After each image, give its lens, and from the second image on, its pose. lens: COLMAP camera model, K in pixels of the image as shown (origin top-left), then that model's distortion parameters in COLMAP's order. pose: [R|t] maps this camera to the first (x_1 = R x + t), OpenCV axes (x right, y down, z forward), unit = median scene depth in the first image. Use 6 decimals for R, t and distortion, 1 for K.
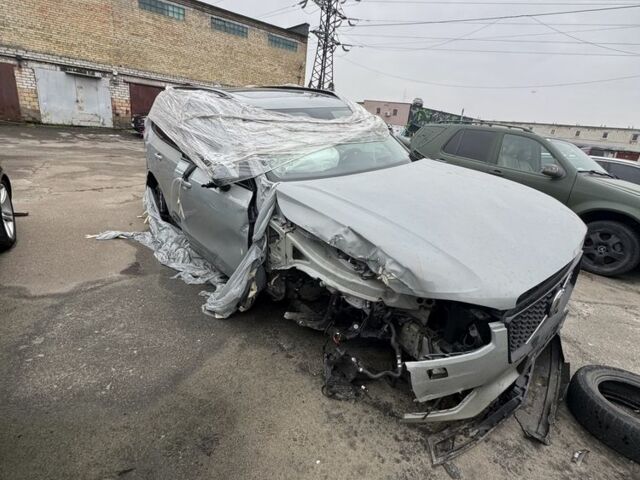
lens RADIAL K [[342.1, 0, 316.8], [0, 342.1, 240.2], [0, 0, 1]] dist [-0.001590, -0.000952]
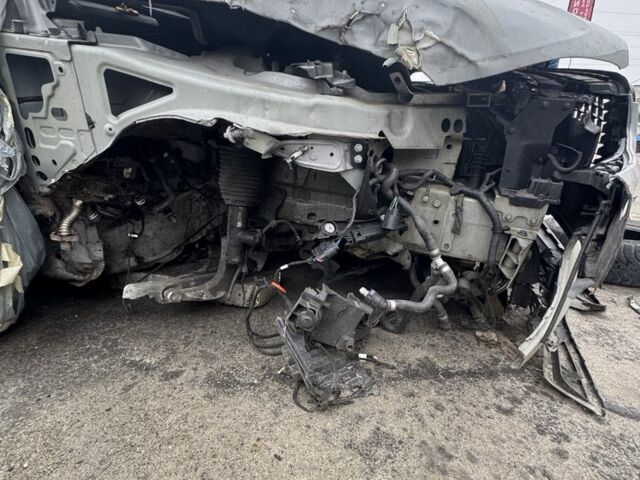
lens RADIAL K [[342.1, 0, 320.6], [0, 342.1, 241.2], [0, 0, 1]] dist [-0.001590, -0.000952]
pose [[0.808348, -0.251558, 0.532252, -0.133793], [0.255136, 0.964486, 0.068361, 0.240282], [-0.530546, 0.080537, 0.843821, 0.650751]]
